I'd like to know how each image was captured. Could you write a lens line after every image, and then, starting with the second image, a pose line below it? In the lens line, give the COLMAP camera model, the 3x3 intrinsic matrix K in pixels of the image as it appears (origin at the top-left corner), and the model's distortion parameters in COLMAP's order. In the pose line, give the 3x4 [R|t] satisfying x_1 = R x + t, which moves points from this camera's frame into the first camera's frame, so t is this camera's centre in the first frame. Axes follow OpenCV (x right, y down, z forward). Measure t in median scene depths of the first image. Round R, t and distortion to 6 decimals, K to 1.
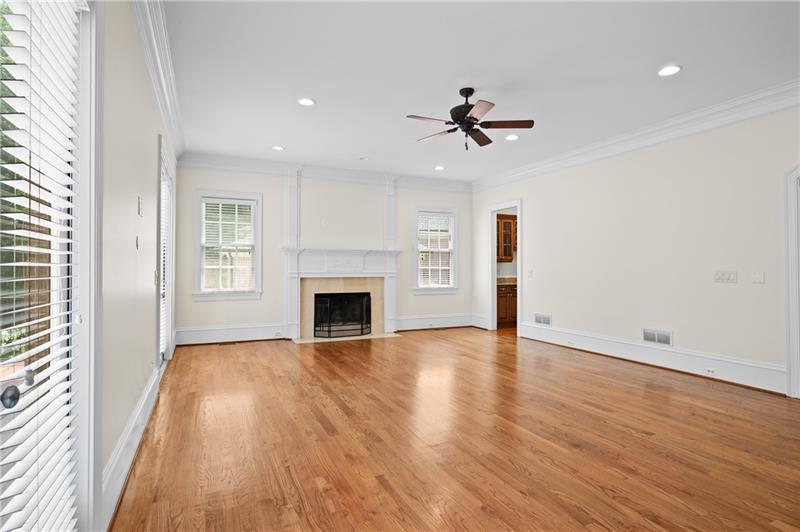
lens RADIAL K [[423.5, 0, 397.4], [0, 423.5, 264.0], [0, 0, 1]] dist [-0.001893, 0.000649]
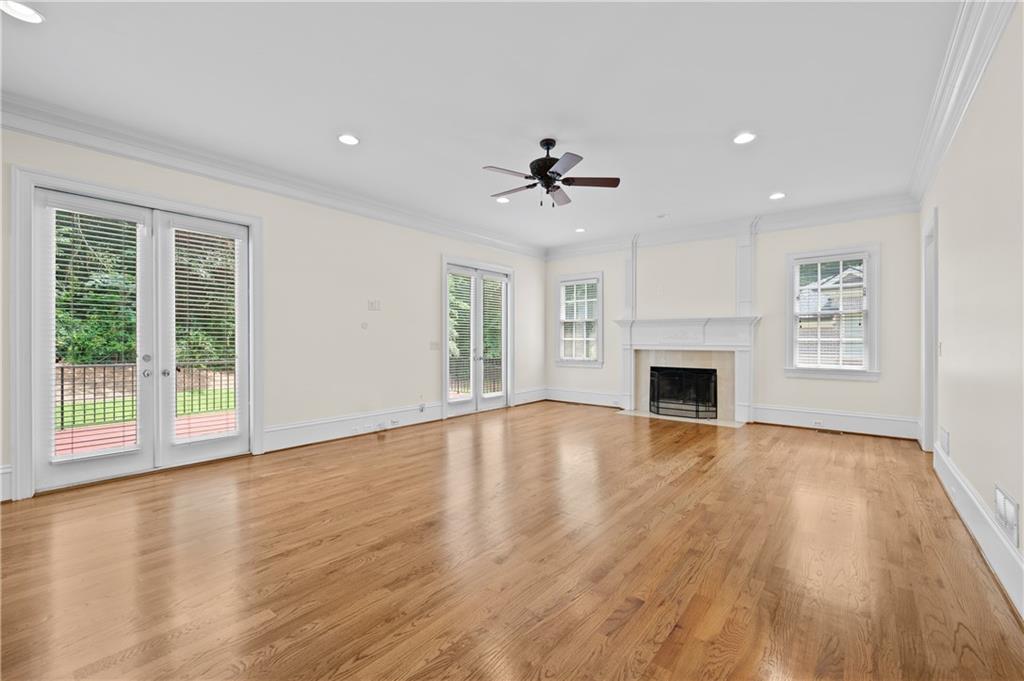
lens RADIAL K [[426.3, 0, 508.9], [0, 426.3, 341.5], [0, 0, 1]] dist [0.003047, 0.000176]
pose [[0.446550, 0.002589, -0.894755, 0.532273], [0.006390, 0.999961, 0.006083, 0.005898], [0.894736, -0.008434, 0.446516, 0.287643]]
